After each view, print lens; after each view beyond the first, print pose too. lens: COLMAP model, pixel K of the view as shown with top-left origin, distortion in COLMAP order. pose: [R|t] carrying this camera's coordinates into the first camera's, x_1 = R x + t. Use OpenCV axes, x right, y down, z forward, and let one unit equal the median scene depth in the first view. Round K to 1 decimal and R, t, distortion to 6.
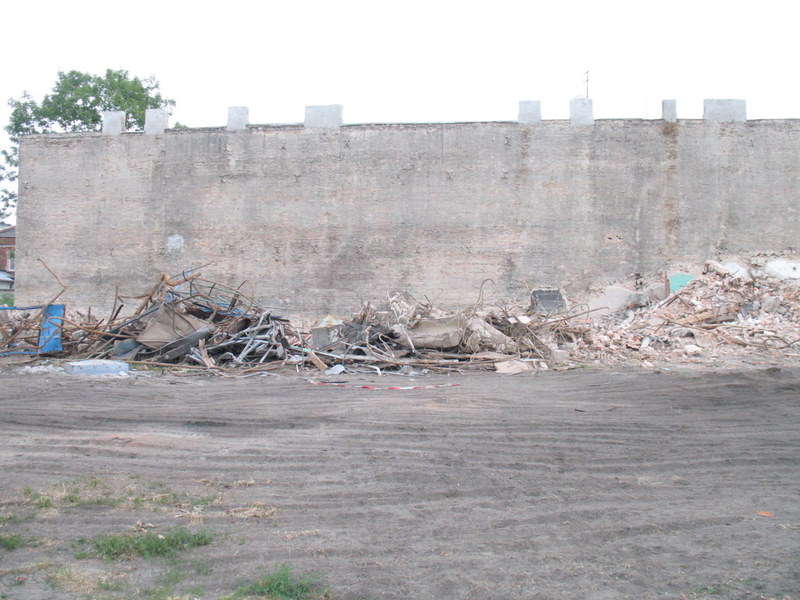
lens RADIAL K [[828.6, 0, 405.3], [0, 828.6, 288.1], [0, 0, 1]] dist [-0.193605, 0.221228]
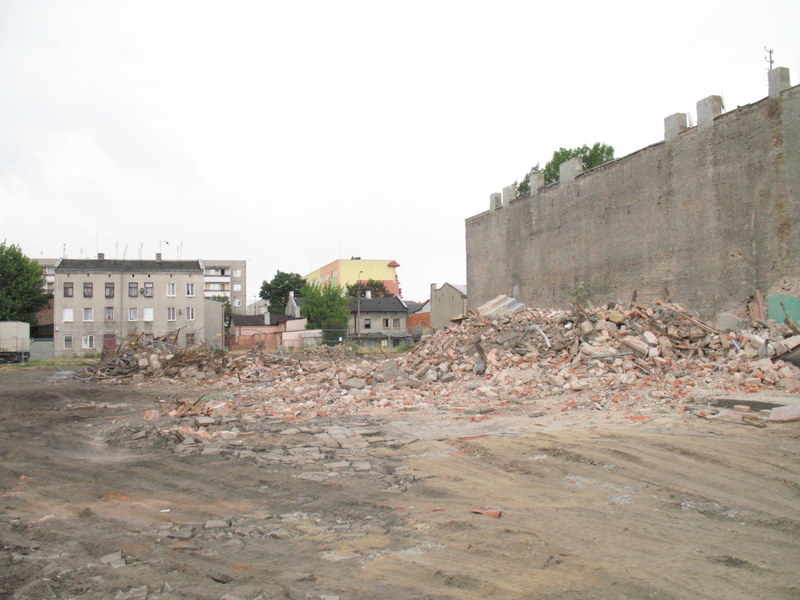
lens RADIAL K [[828.6, 0, 405.3], [0, 828.6, 288.1], [0, 0, 1]] dist [-0.193605, 0.221228]
pose [[0.393303, -0.070264, -0.916720, 0.866580], [0.050890, 0.997211, -0.054600, 0.000851], [0.918000, -0.025178, 0.395782, 0.358211]]
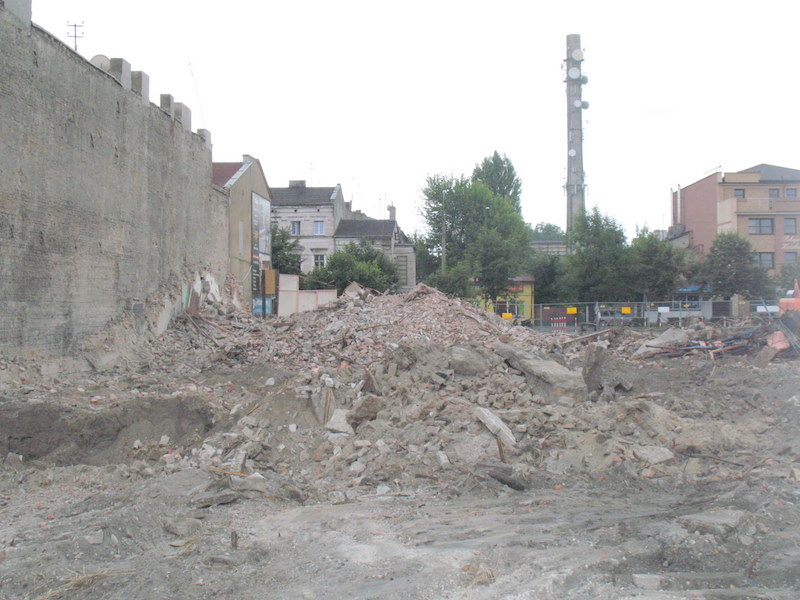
lens RADIAL K [[1053.2, 0, 400.0], [0, 1053.2, 300.0], [0, 0, 1]] dist [-0.126016, 0.124752]
pose [[-0.080719, -0.002823, 0.996733, -0.865186], [-0.029662, 0.999560, 0.000429, -0.008708], [-0.996295, -0.029530, -0.080768, 0.818564]]
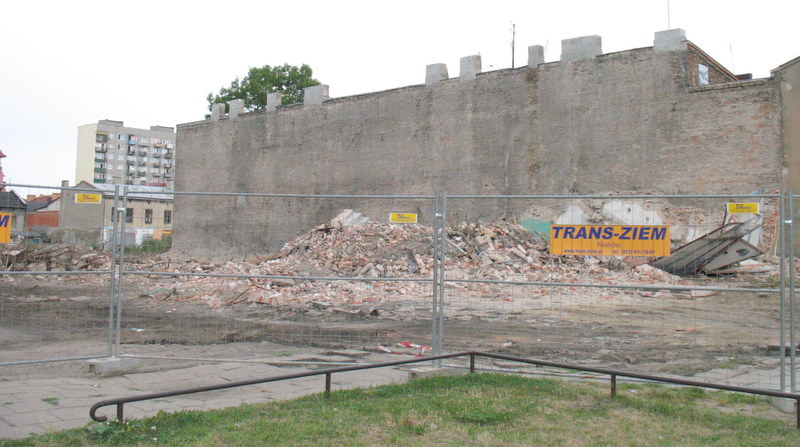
lens RADIAL K [[872.7, 0, 425.1], [0, 872.7, 161.6], [0, 0, 1]] dist [-0.195011, 0.228819]
pose [[0.799956, -0.055135, -0.597520, 0.851331], [0.013786, 0.997196, -0.073557, -0.009573], [0.599900, 0.050605, 0.798473, 0.052761]]
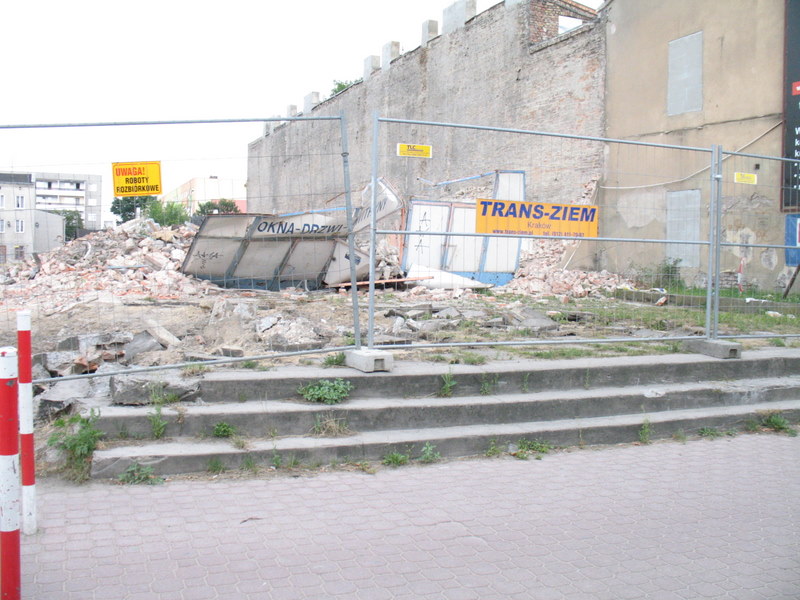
lens RADIAL K [[828.6, 0, 405.3], [0, 828.6, 288.1], [0, 0, 1]] dist [-0.193605, 0.221228]
pose [[0.504038, 0.029241, -0.863187, 1.057242], [0.014276, 0.999008, 0.042178, 0.012983], [0.863564, -0.033582, 0.503120, 0.529171]]
